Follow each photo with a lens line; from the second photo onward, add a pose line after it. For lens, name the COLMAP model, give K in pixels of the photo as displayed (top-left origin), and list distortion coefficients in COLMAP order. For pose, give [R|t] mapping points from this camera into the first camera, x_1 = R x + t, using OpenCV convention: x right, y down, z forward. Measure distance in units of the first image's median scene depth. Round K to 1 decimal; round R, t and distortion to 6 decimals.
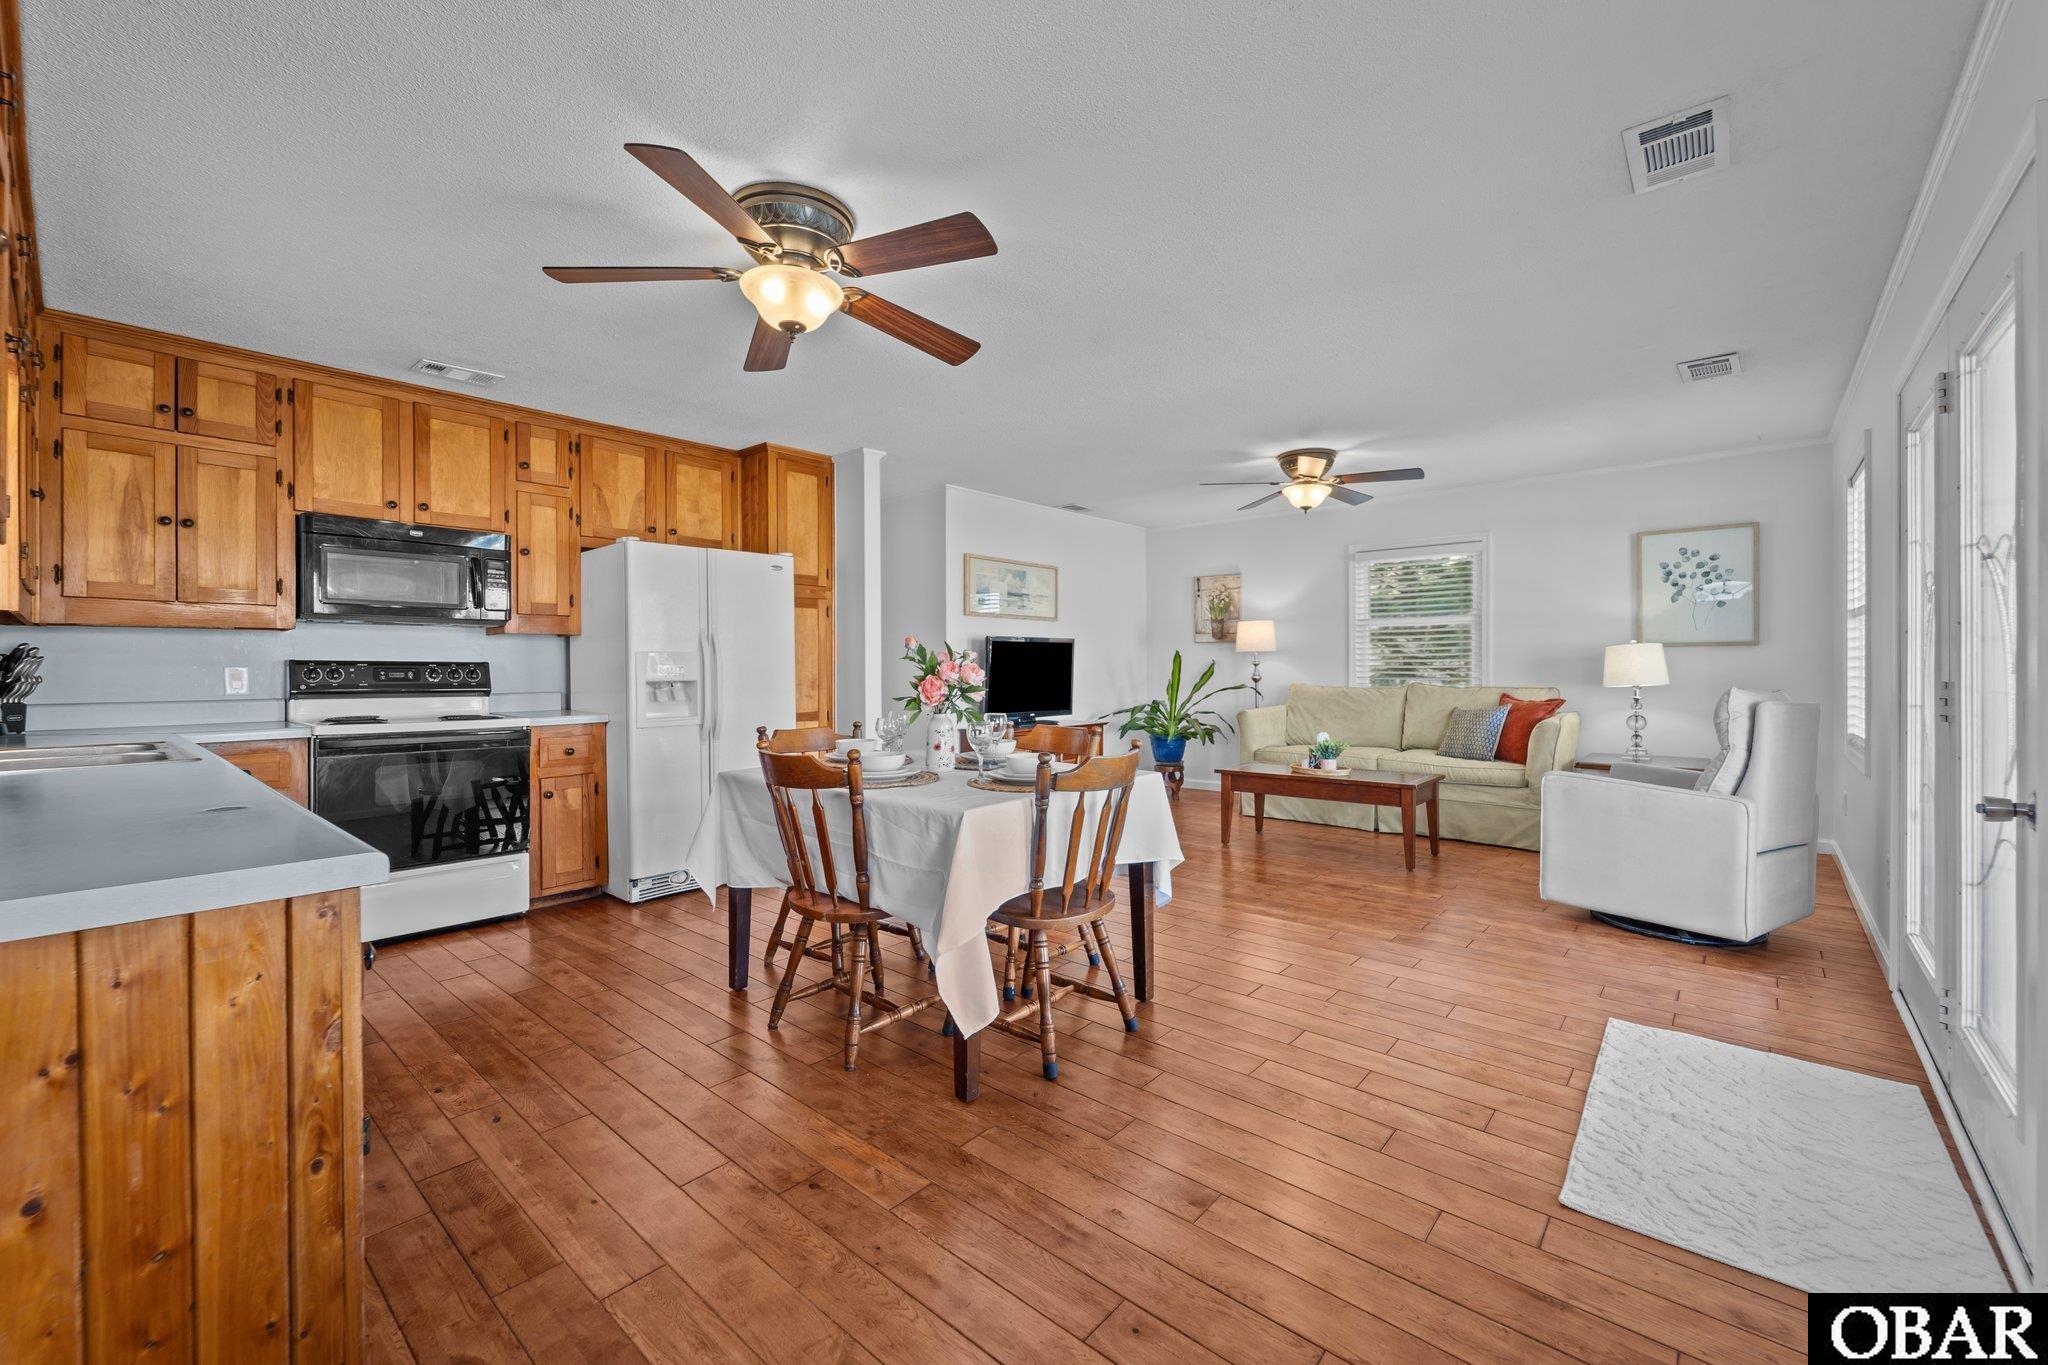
lens RADIAL K [[828.0, 0, 1021.4], [0, 828.0, 672.4], [0, 0, 1]] dist [0.002700, -0.000291]
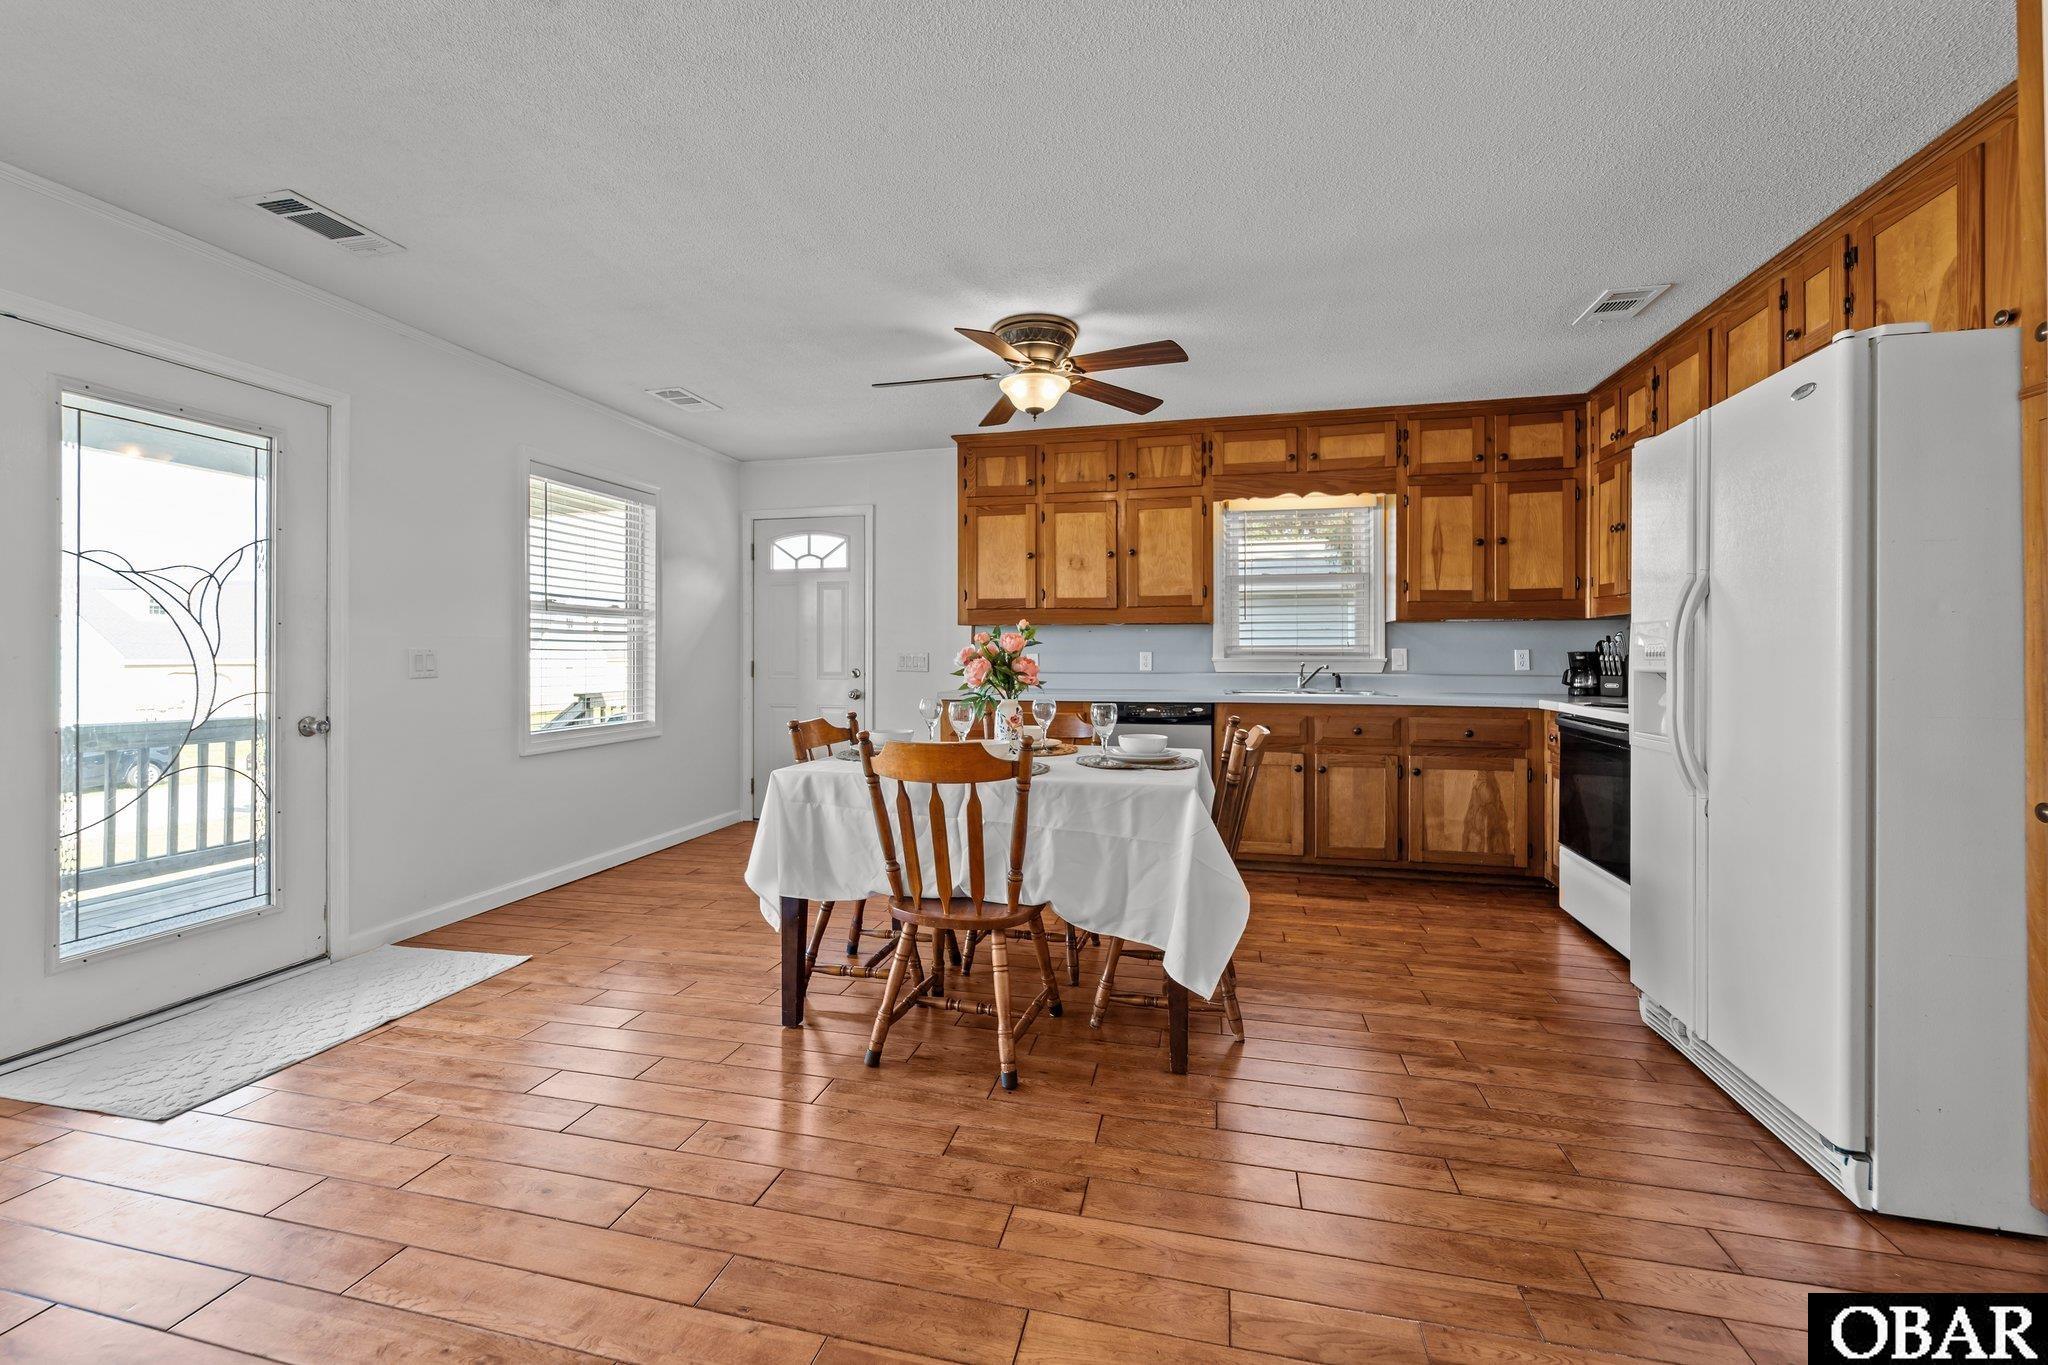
lens RADIAL K [[826.8, 0, 1020.8], [0, 826.8, 657.5], [0, 0, 1]] dist [-0.002656, -0.000744]
pose [[-0.883712, 0.006443, -0.467986, 0.235934], [0.001610, 0.999941, 0.010727, -0.006563], [0.468028, 0.008726, -0.883671, 1.302018]]
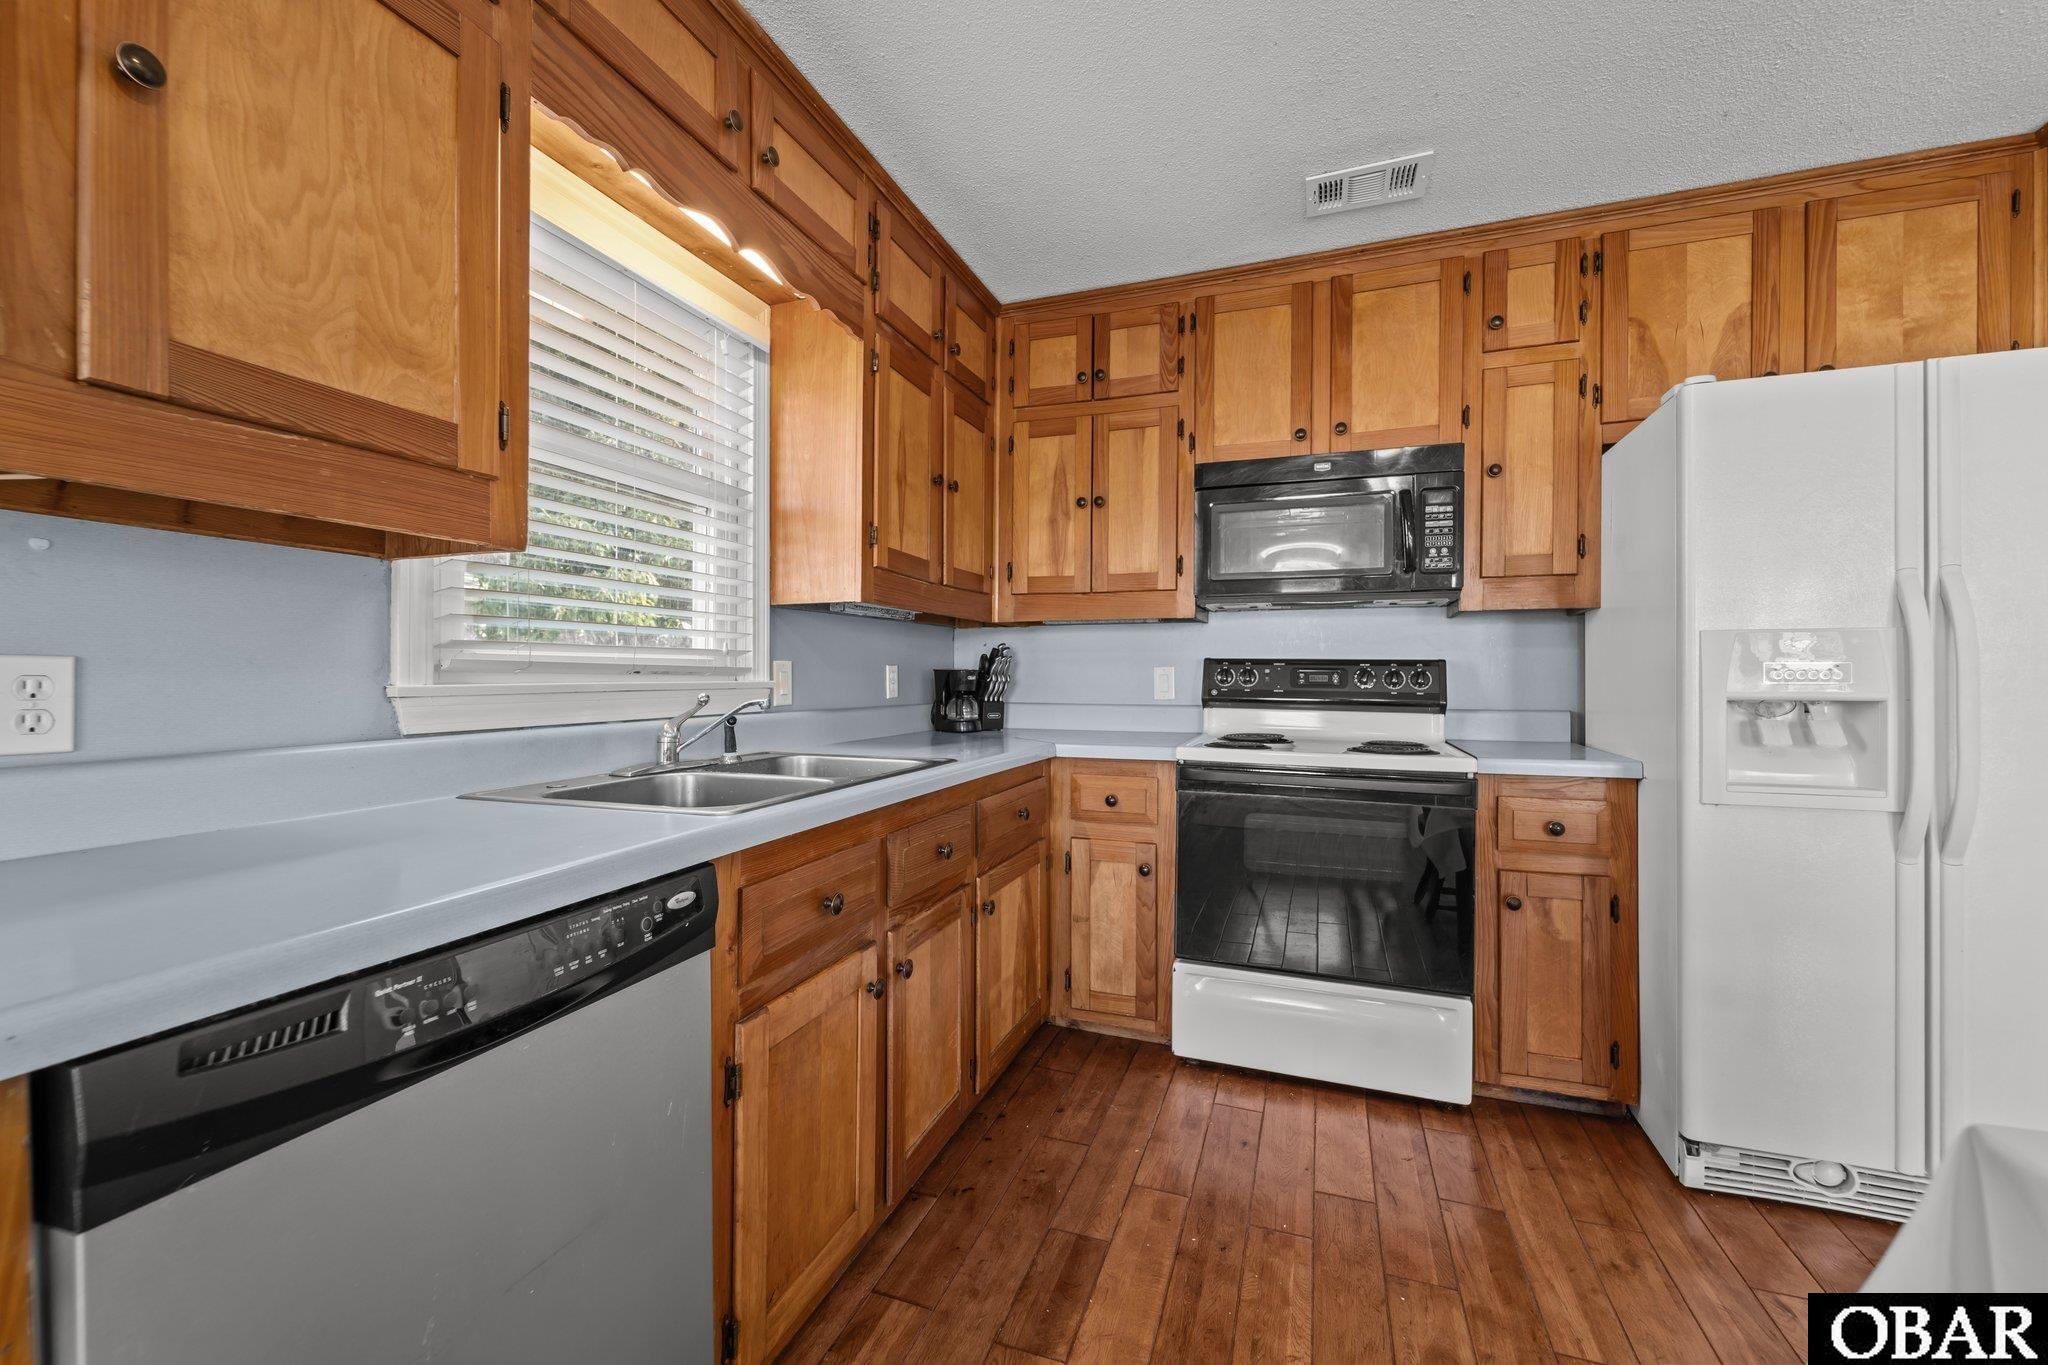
lens RADIAL K [[818.1, 0, 1019.2], [0, 818.1, 676.3], [0, 0, 1]] dist [-0.001397, -0.000591]
pose [[0.361682, 0.008772, -0.932260, -0.183572], [-0.010389, 0.999932, 0.005378, 0.000155], [0.932243, 0.007740, 0.361749, 0.485471]]
